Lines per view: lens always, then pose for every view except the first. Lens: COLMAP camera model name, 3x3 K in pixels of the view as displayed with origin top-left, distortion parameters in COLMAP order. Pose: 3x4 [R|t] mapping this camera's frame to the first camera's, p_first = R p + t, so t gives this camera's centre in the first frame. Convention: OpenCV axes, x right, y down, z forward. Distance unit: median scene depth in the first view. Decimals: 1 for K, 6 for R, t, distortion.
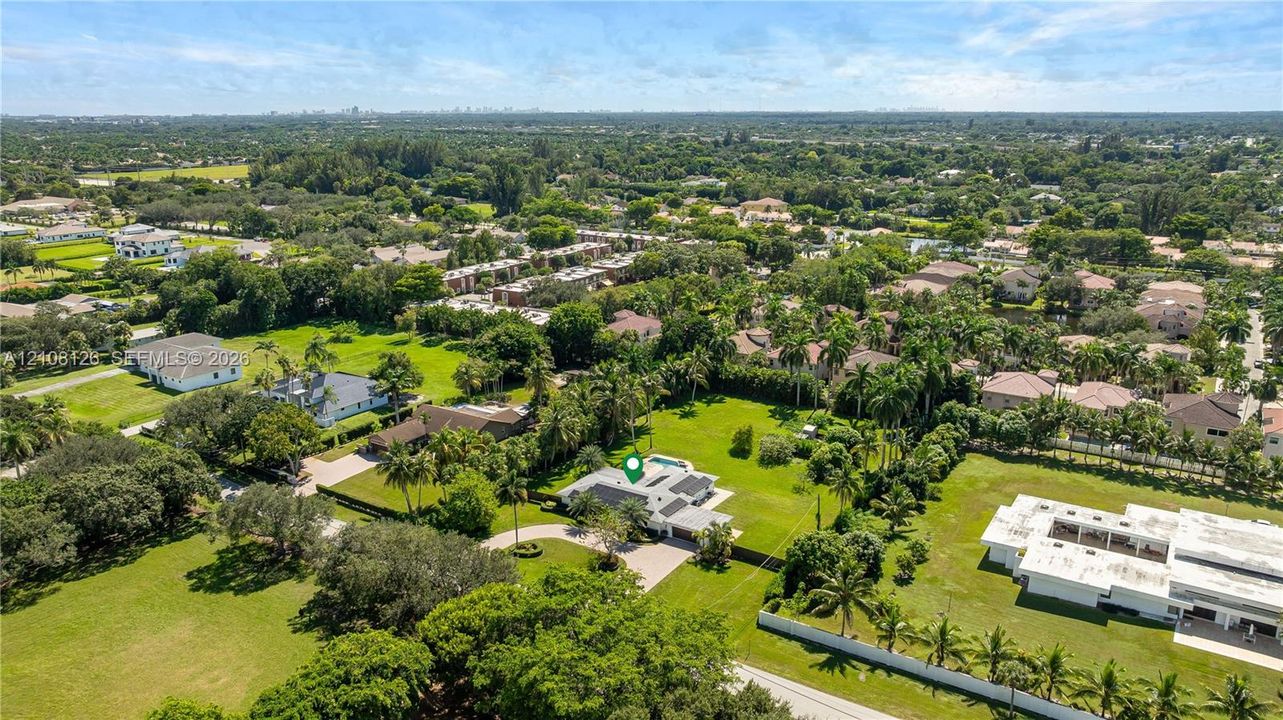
lens RADIAL K [[898.2, 0, 649.1], [0, 898.2, 356.8], [0, 0, 1]] dist [0.010265, -0.002825]
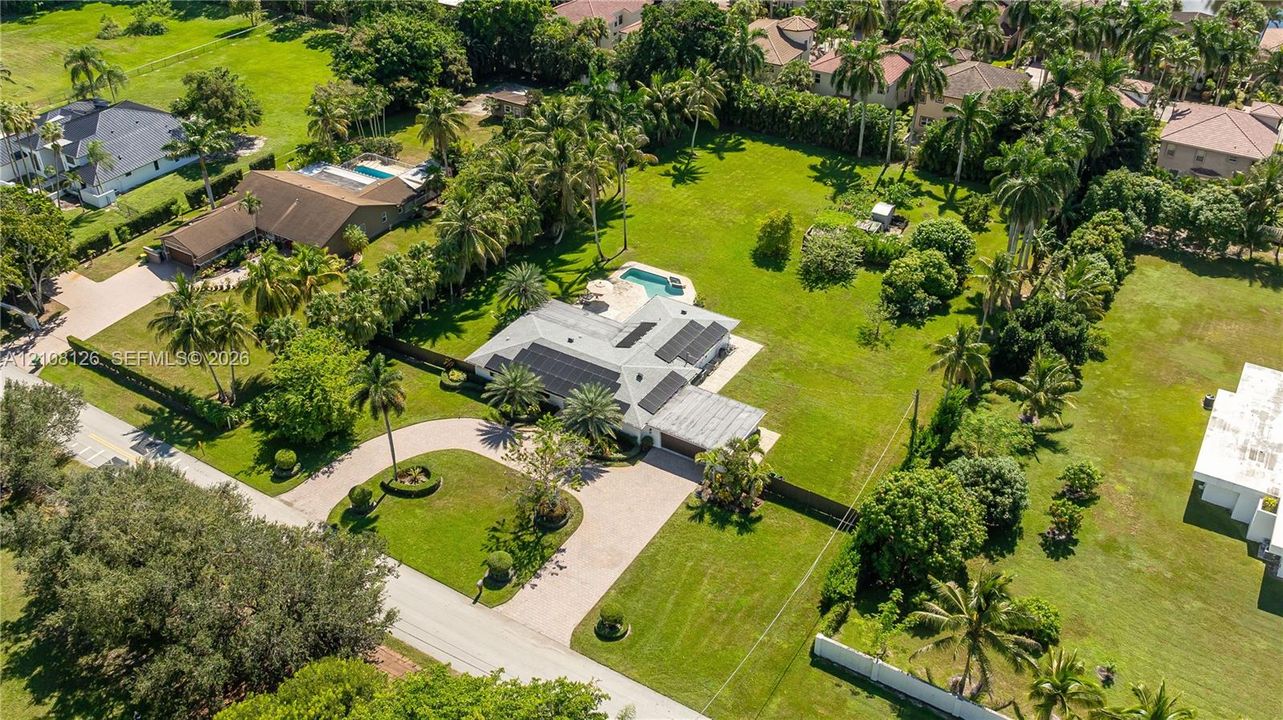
lens RADIAL K [[1105.1, 0, 638.9], [0, 1105.1, 325.7], [0, 0, 1]] dist [-0.015408, -0.008085]
pose [[0.999939, -0.006887, 0.008653, 0.004522], [0.003999, 0.954648, 0.297710, -0.074483], [-0.010311, -0.297657, 0.954617, 0.270495]]
